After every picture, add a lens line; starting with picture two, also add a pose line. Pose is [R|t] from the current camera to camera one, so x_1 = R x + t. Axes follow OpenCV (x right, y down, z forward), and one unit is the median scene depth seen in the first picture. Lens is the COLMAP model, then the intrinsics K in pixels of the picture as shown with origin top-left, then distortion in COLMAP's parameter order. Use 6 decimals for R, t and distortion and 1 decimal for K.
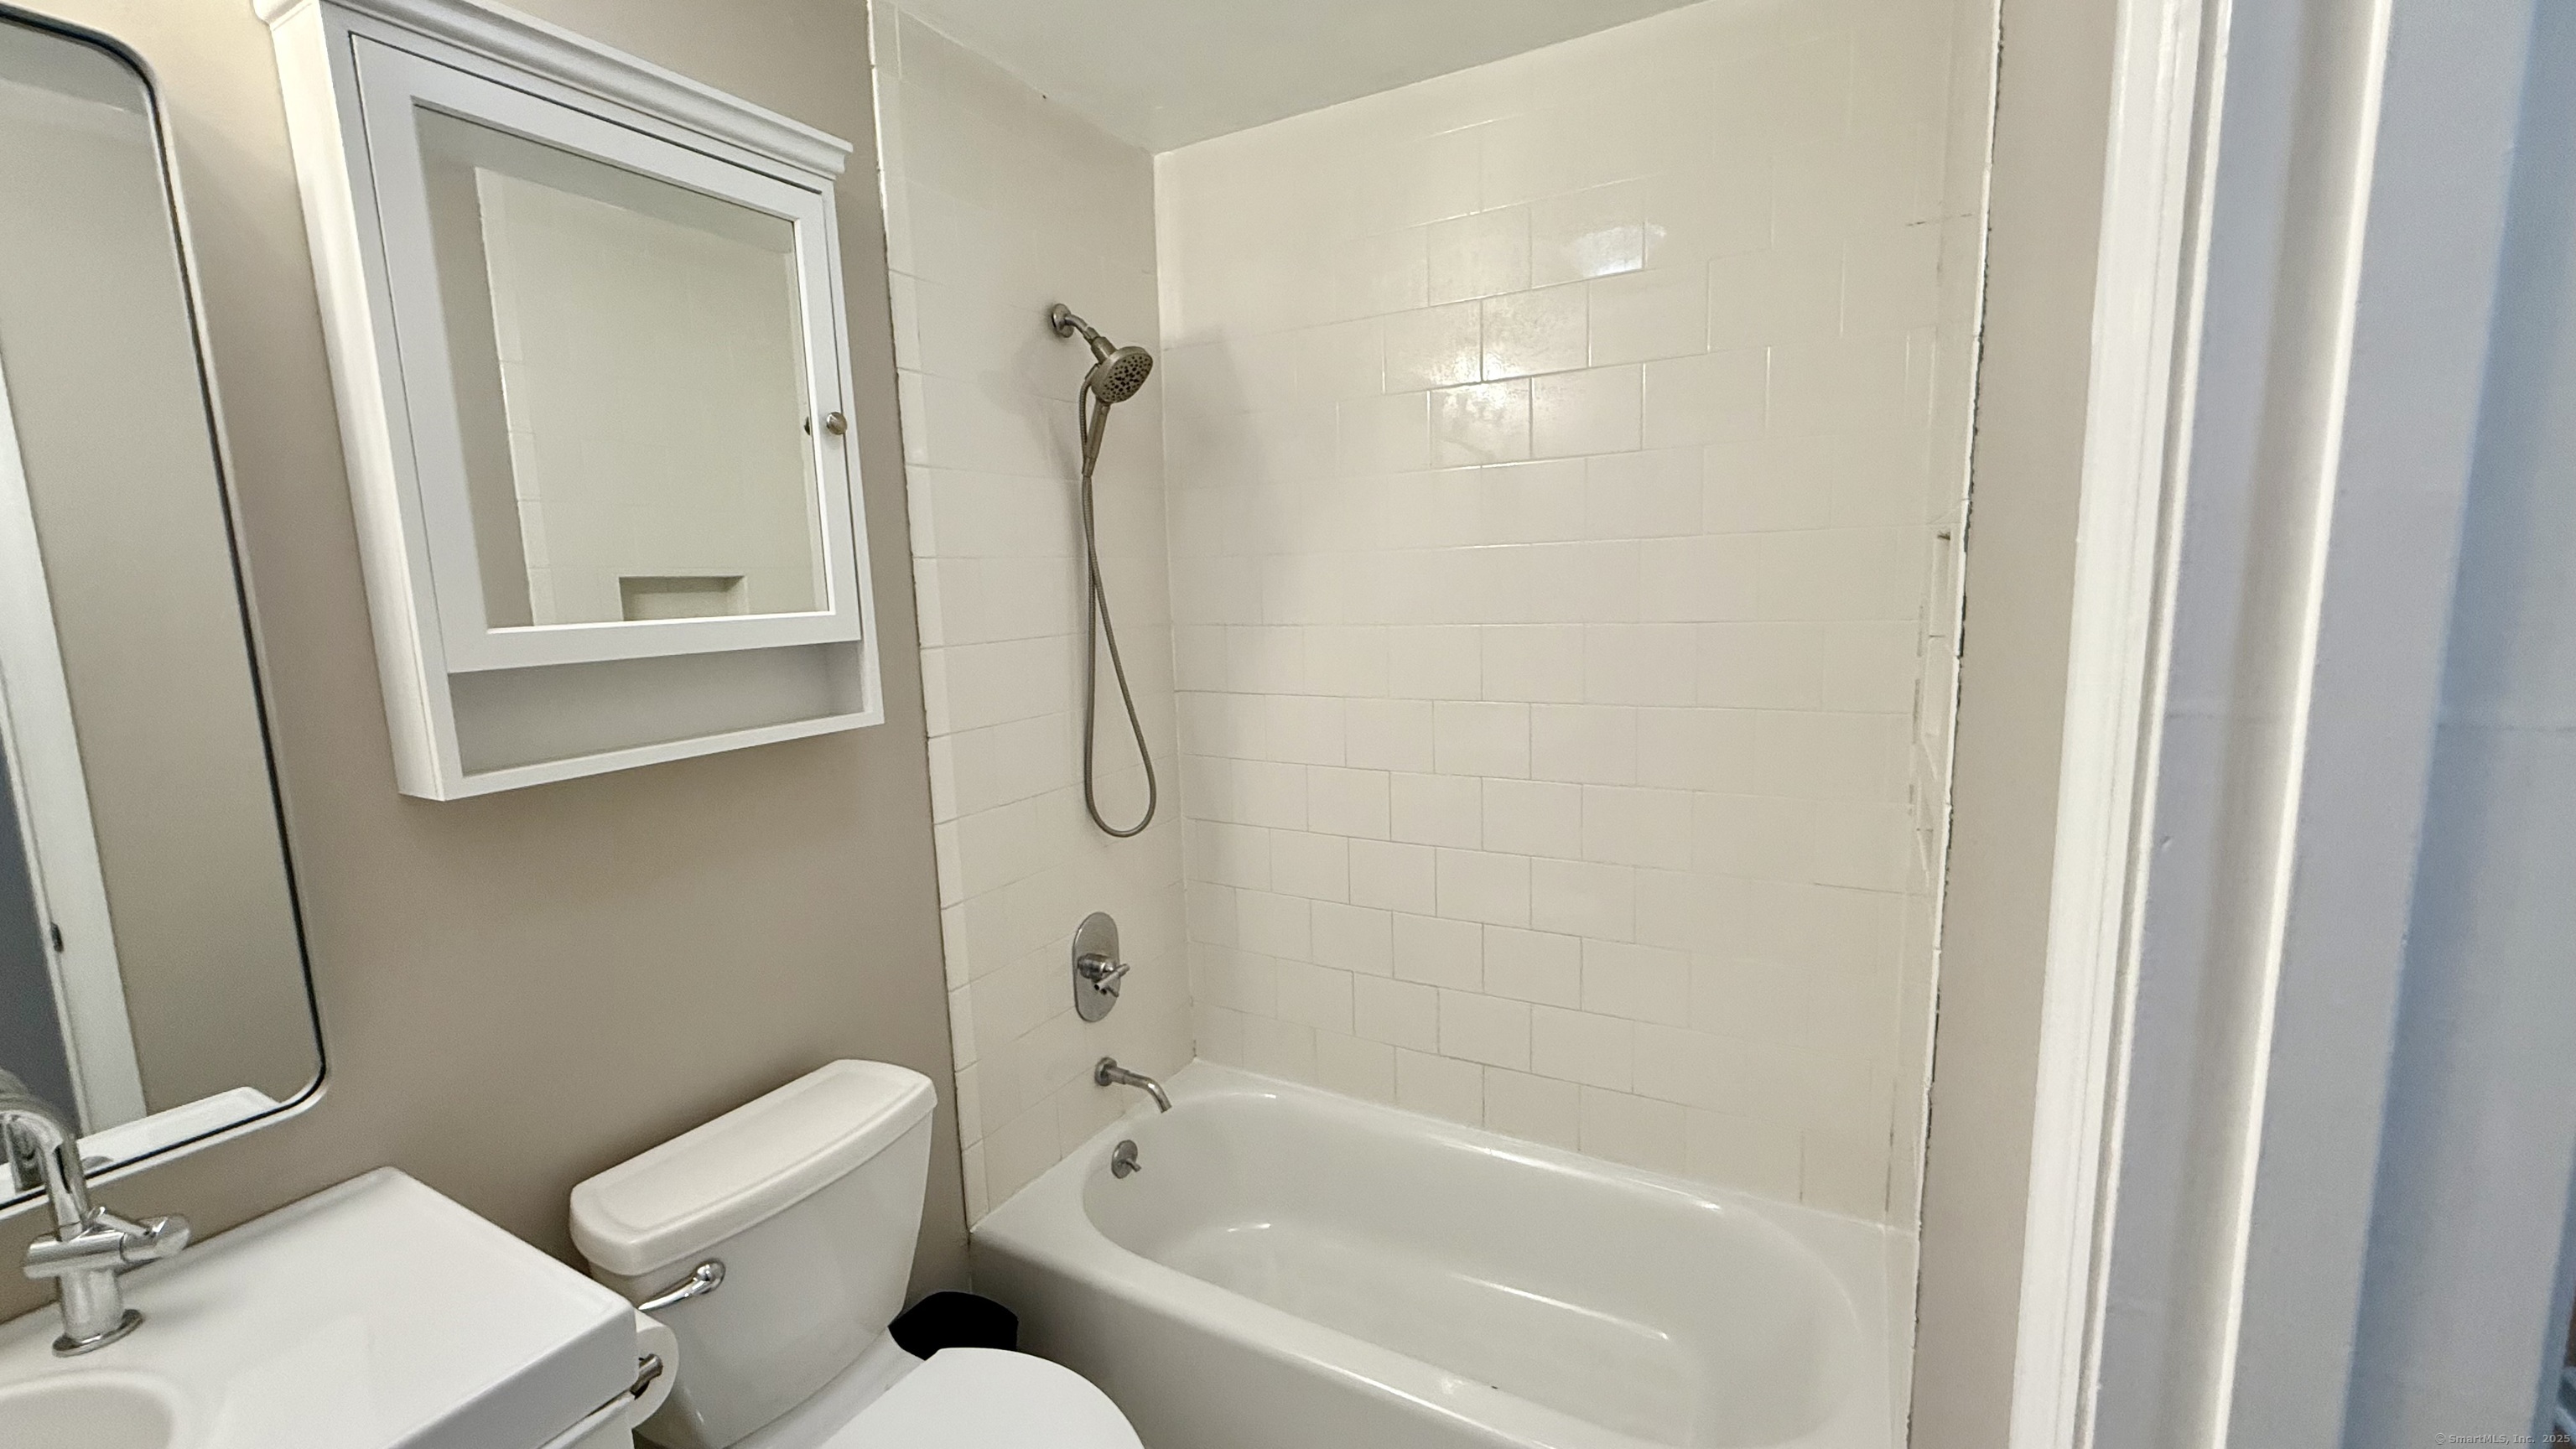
lens RADIAL K [[1032.2, 0, 1288.0], [0, 1032.2, 724.5], [0, 0, 1]] dist [0.000929, -0.000085]
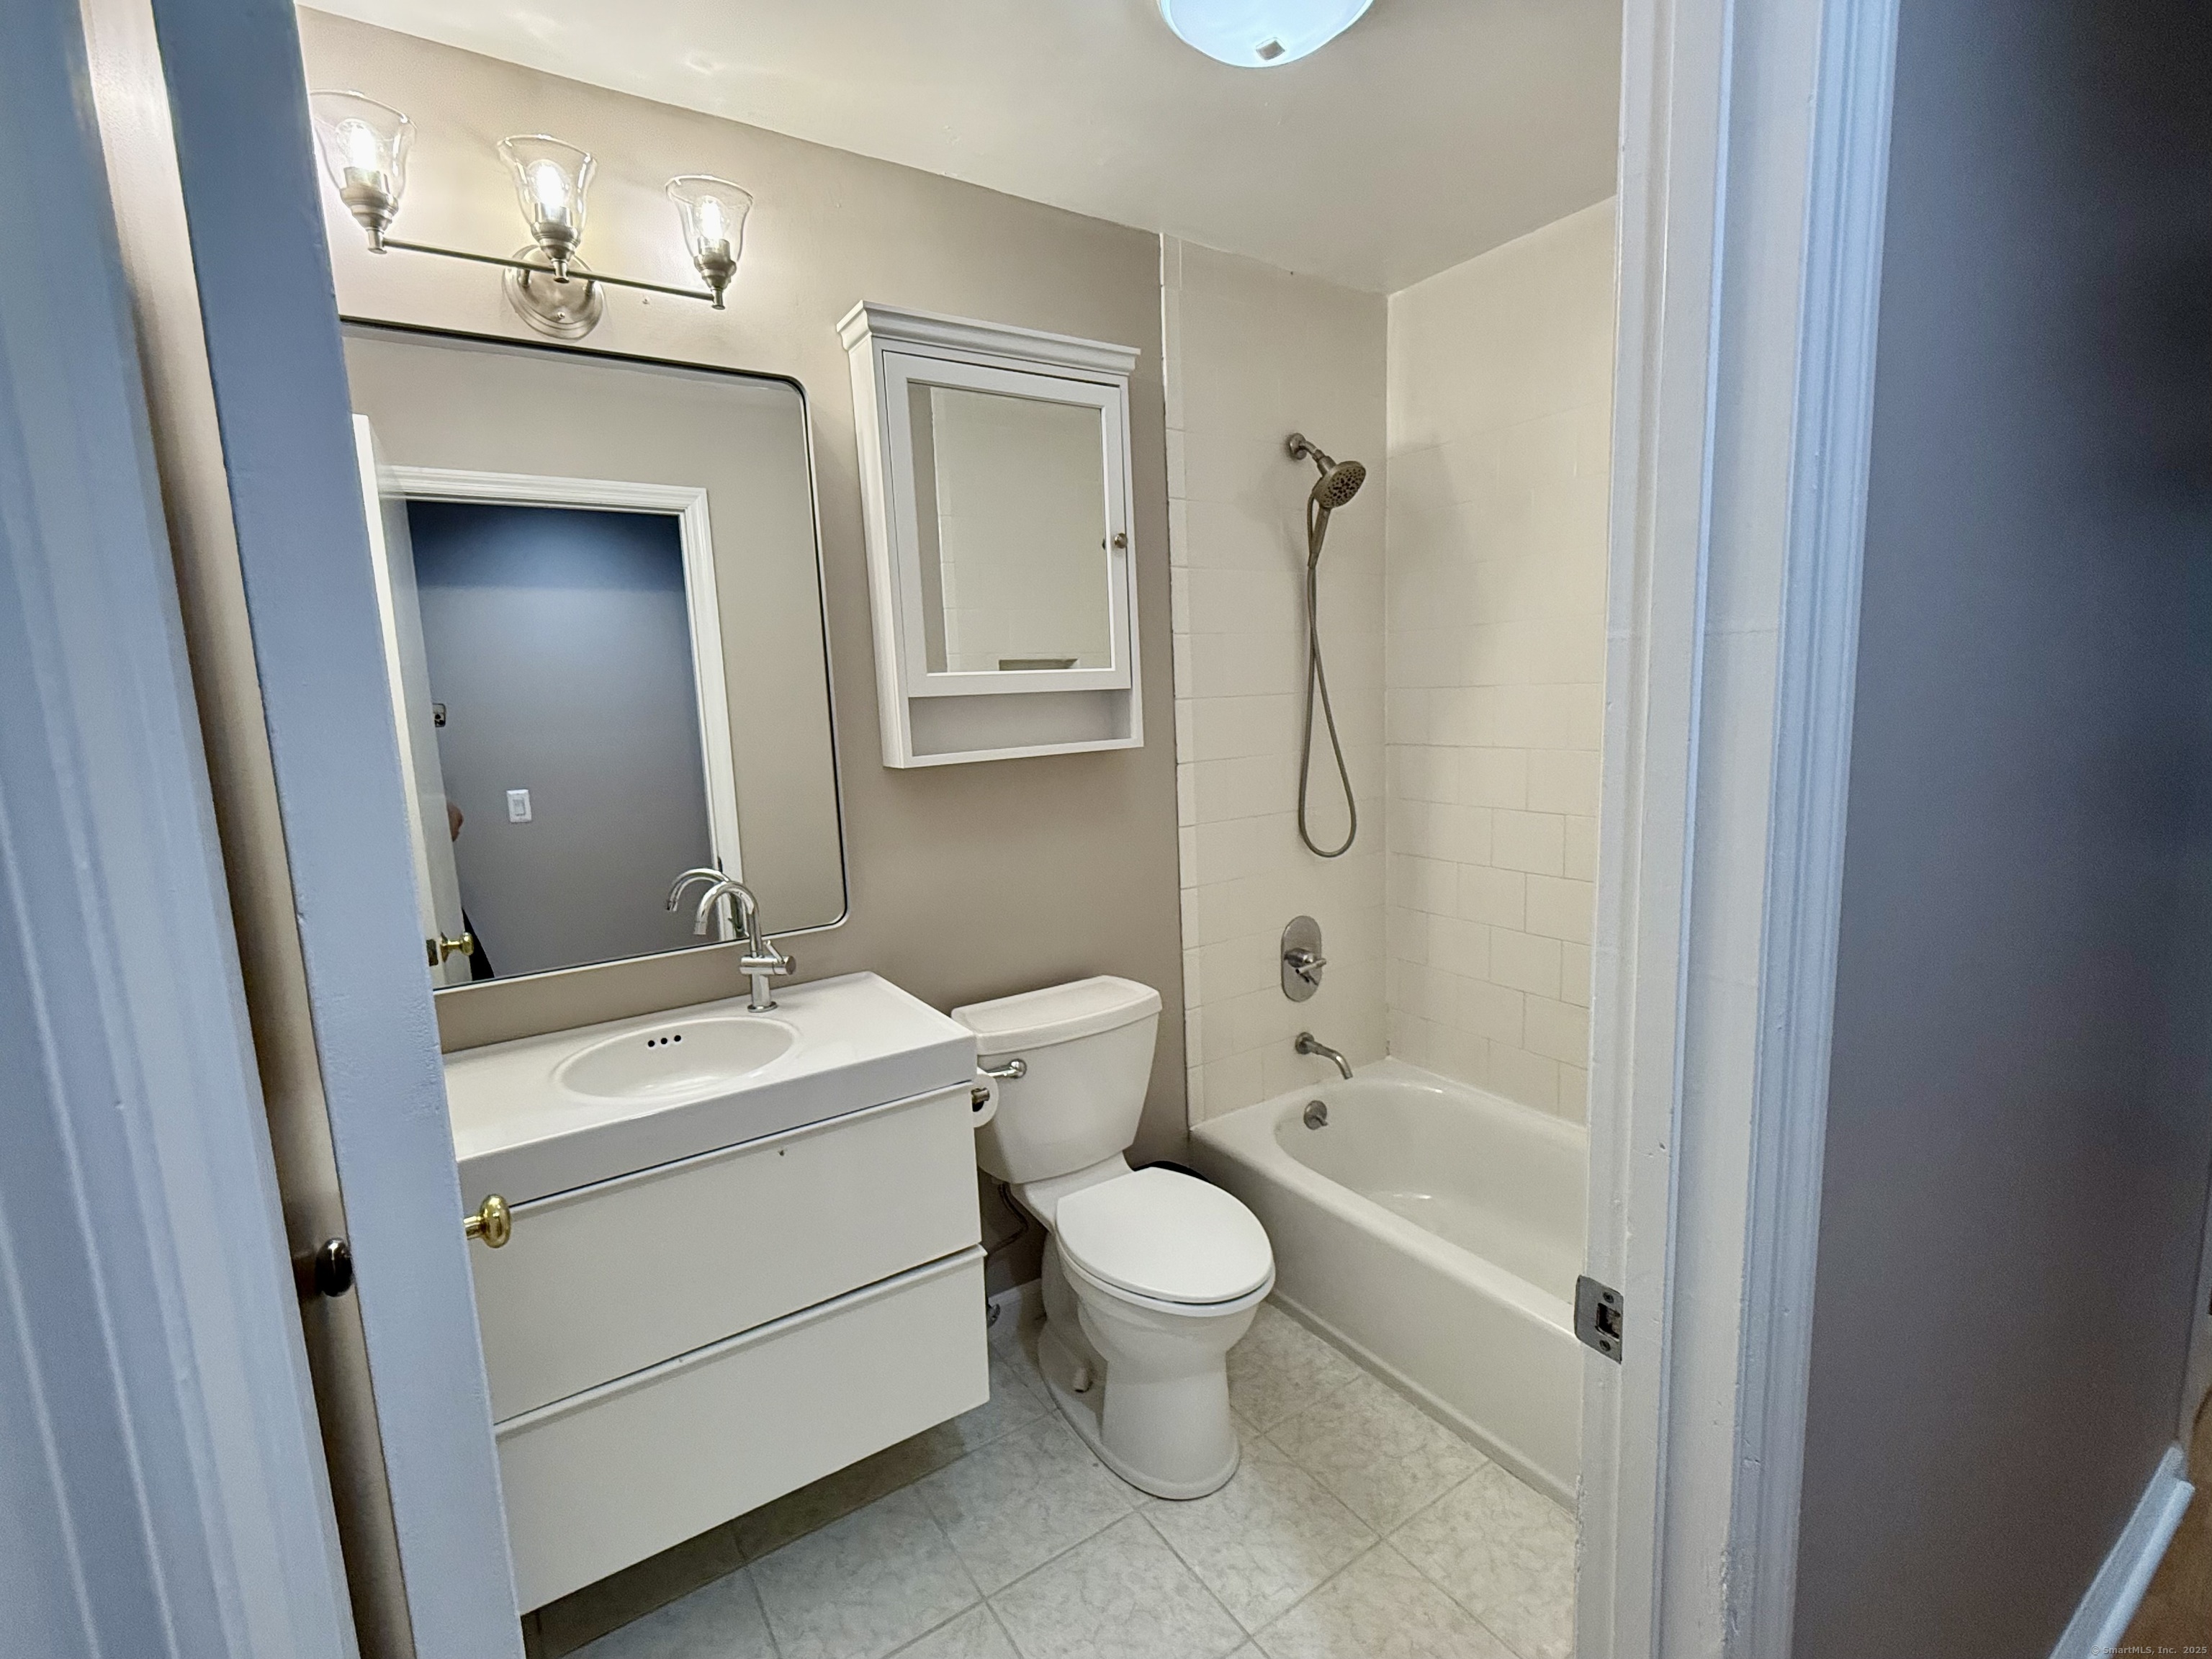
lens RADIAL K [[994.3, 0, 1106.0], [0, 994.3, 829.5], [0, 0, 1]] dist [-0.000820, 0.000029]
pose [[0.890980, 0.055696, -0.450614, 0.156117], [-0.049566, 0.998448, 0.025404, 0.065108], [0.451329, -0.000299, 0.892358, -0.211996]]
